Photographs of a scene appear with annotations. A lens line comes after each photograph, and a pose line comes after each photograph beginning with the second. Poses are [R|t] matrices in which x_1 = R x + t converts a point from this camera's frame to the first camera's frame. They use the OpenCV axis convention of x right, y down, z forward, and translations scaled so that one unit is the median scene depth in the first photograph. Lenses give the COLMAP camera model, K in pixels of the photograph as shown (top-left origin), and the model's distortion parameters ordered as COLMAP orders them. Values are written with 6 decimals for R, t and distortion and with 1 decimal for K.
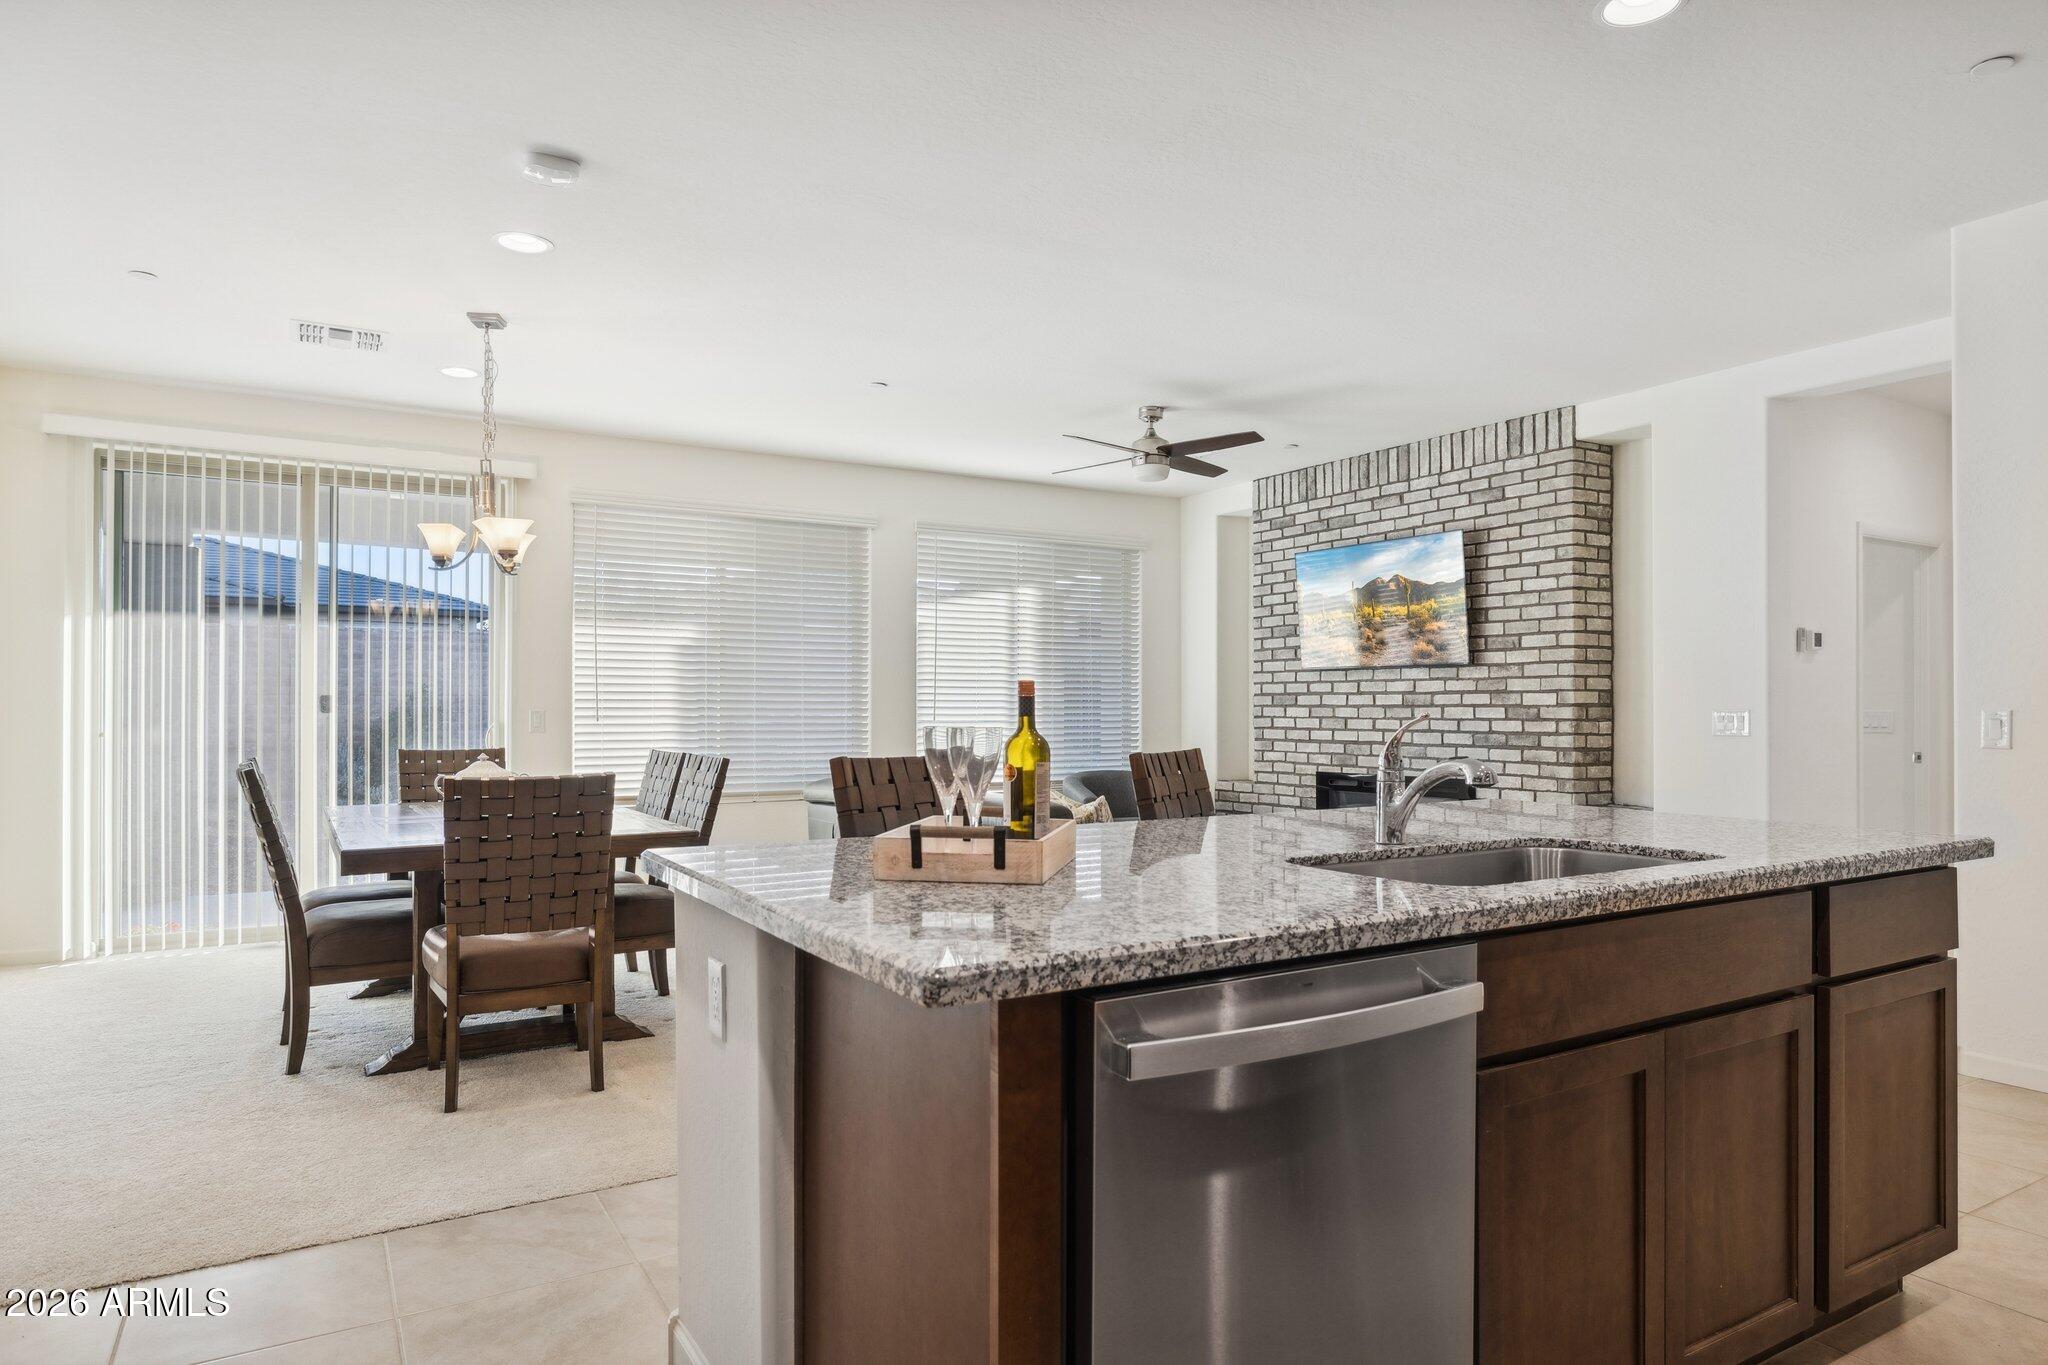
lens RADIAL K [[1209.1, 0, 1025.8], [0, 1209.1, 695.4], [0, 0, 1]] dist [0.003551, 0.000490]
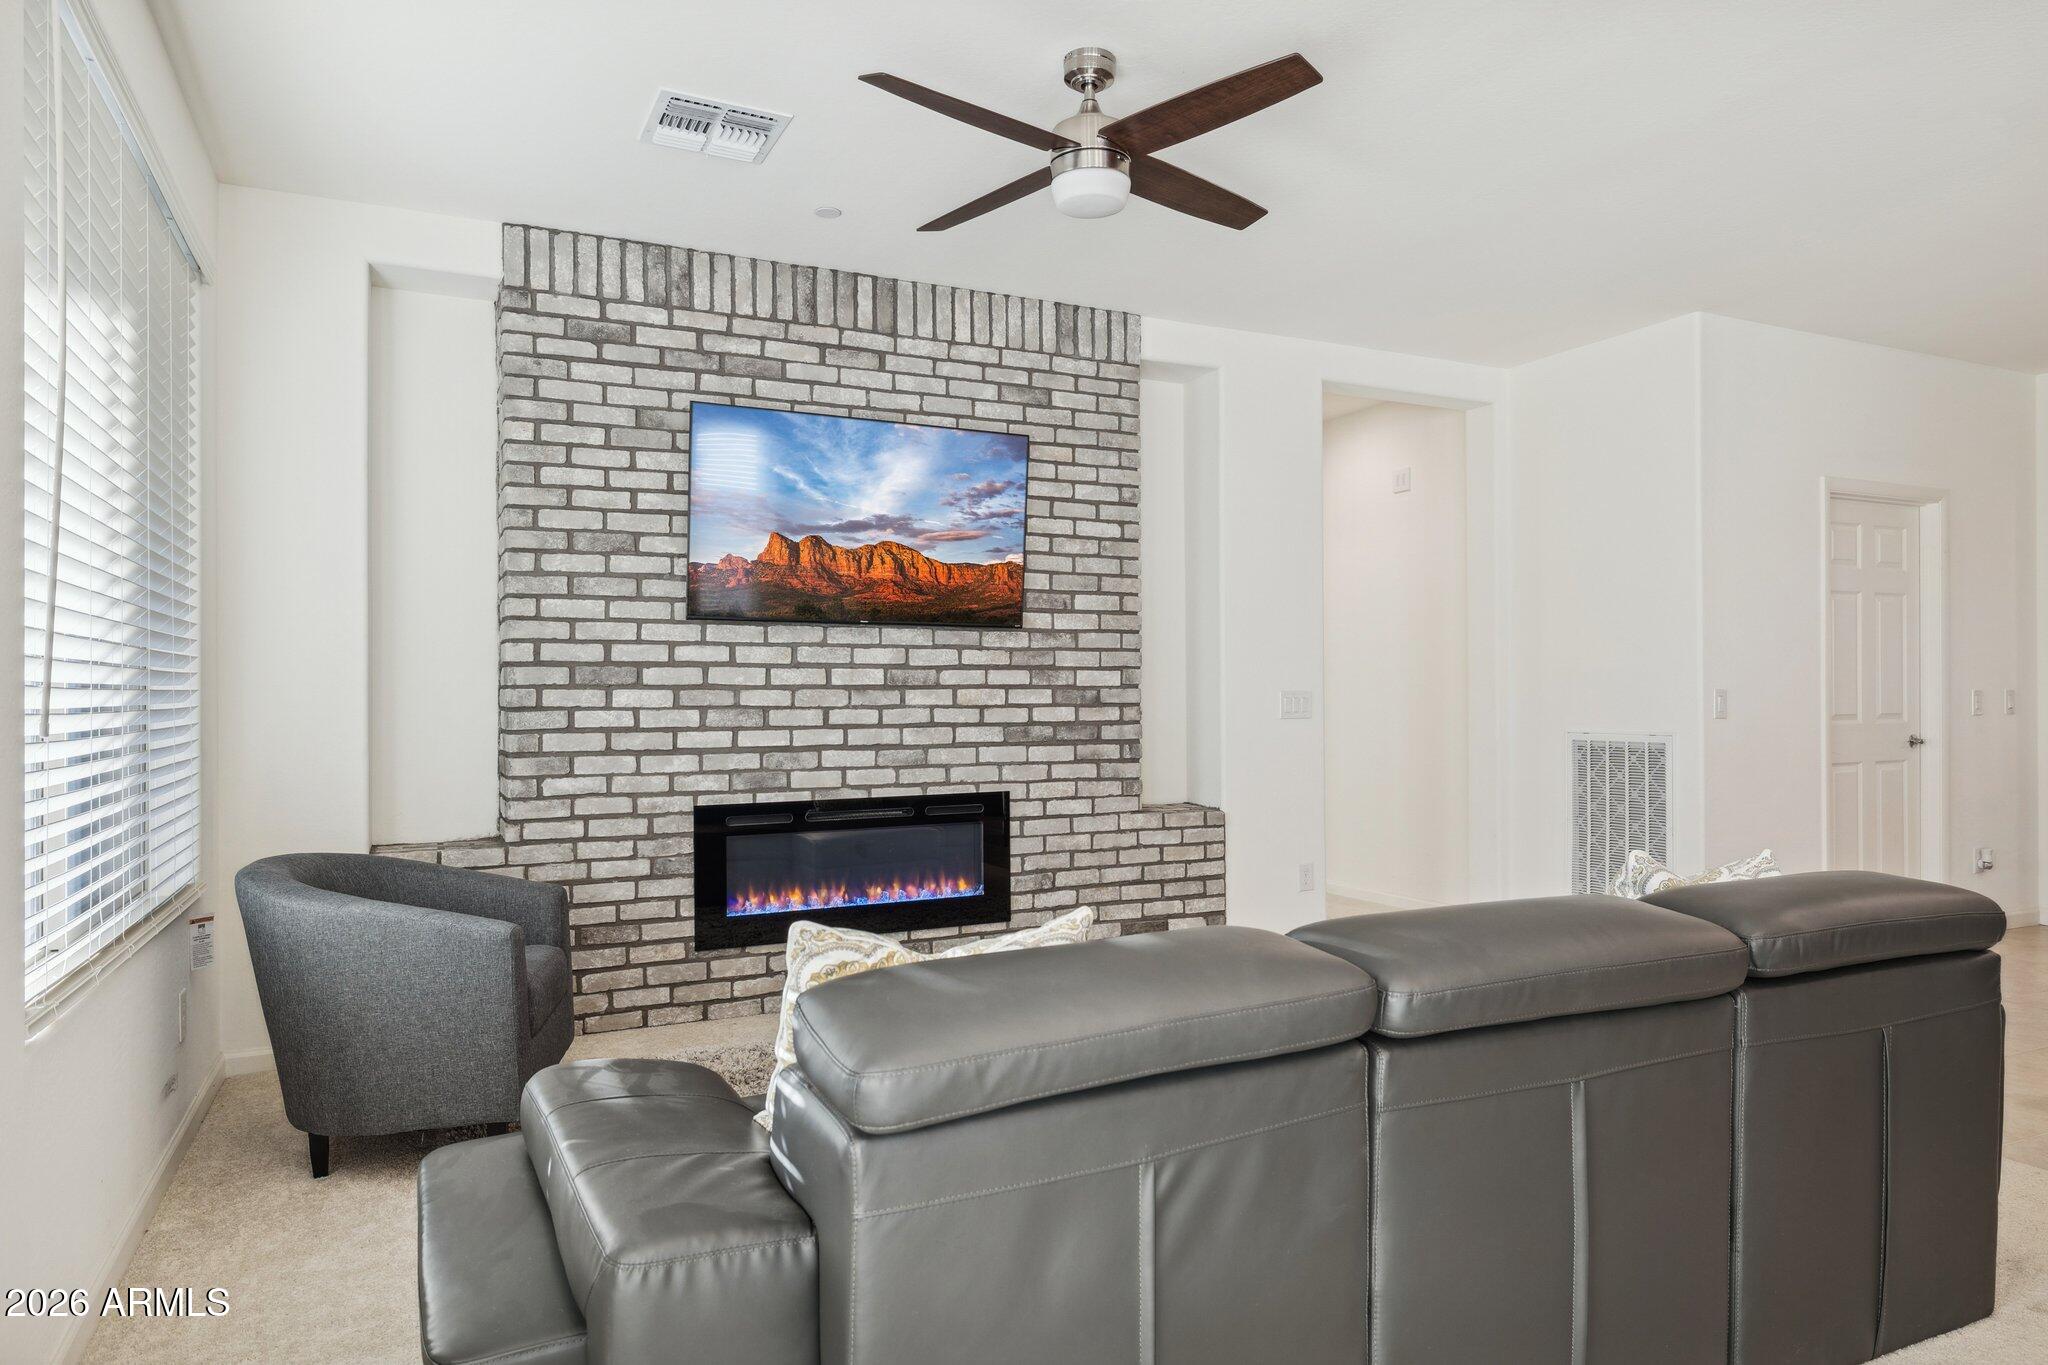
lens RADIAL K [[1285.3, 0, 1026.7], [0, 1285.3, 683.4], [0, 0, 1]] dist [-0.008118, -0.000514]
pose [[0.092892, 0.002957, 0.995672, -0.364523], [-0.009335, 0.999954, -0.002099, 0.007730], [-0.995632, -0.009100, 0.092916, 0.887642]]
